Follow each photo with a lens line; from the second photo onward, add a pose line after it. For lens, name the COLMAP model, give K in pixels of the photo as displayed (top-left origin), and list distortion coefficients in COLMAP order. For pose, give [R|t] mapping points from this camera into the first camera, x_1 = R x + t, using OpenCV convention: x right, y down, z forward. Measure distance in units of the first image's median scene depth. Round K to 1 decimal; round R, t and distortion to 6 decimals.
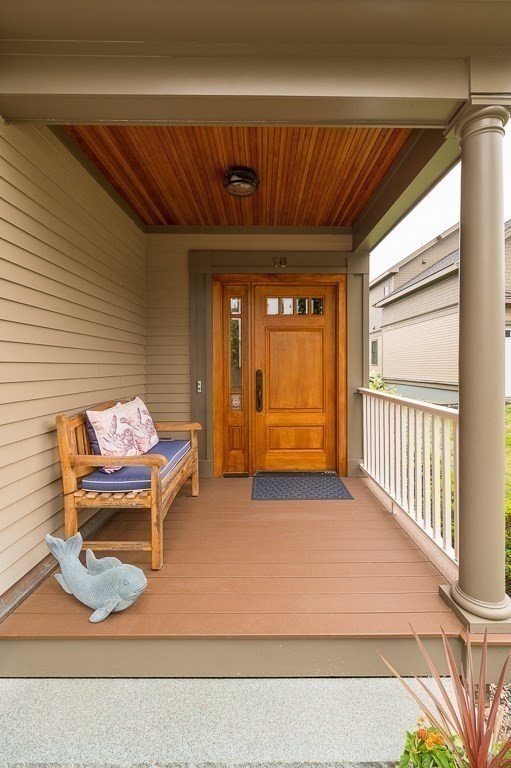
lens RADIAL K [[337.6, 0, 259.6], [0, 337.6, 375.9], [0, 0, 1]] dist [0.002229, -0.000972]
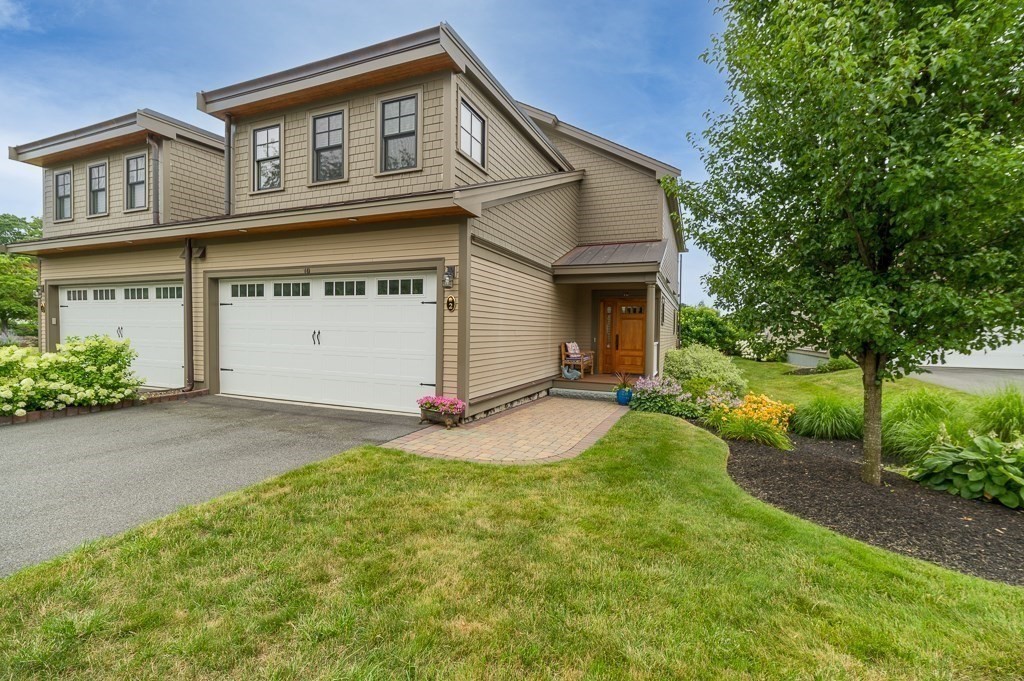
lens RADIAL K [[450.1, 0, 513.8], [0, 450.1, 339.5], [0, 0, 1]] dist [0.002229, -0.000972]
pose [[0.923303, 0.026714, -0.383143, 0.617361], [-0.029296, 0.999570, -0.000905, 0.051091], [0.382954, 0.012060, 0.923689, -2.637668]]
